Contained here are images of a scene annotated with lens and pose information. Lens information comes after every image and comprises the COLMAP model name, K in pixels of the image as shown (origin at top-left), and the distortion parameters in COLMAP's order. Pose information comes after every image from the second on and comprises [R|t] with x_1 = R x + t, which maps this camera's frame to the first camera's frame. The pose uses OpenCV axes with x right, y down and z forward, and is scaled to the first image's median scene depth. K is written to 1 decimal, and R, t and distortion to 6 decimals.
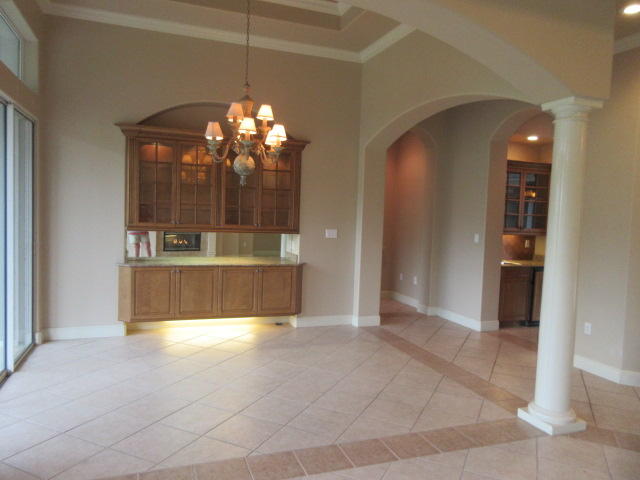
lens RADIAL K [[474.6, 0, 322.2], [0, 474.6, 238.4], [0, 0, 1]] dist [-0.007621, 0.011526]
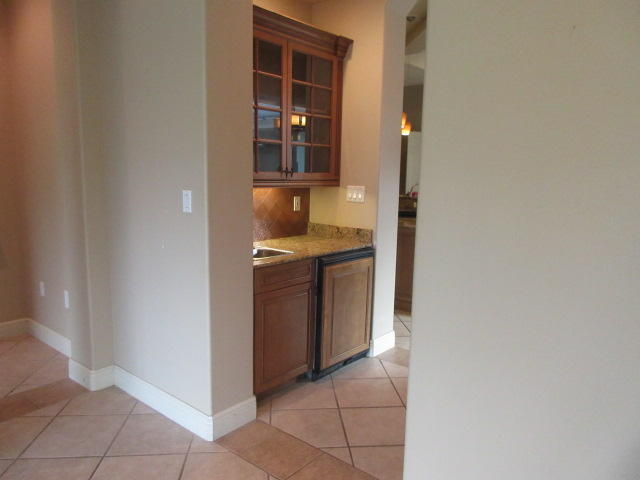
lens RADIAL K [[474.3, 0, 320.9], [0, 474.3, 229.7], [0, 0, 1]] dist [0.000125, 0.001745]
pose [[0.865588, -0.081808, 0.494029, 0.234590], [0.039285, 0.994618, 0.095871, -0.010005], [-0.499213, -0.063577, 0.864144, 0.635422]]
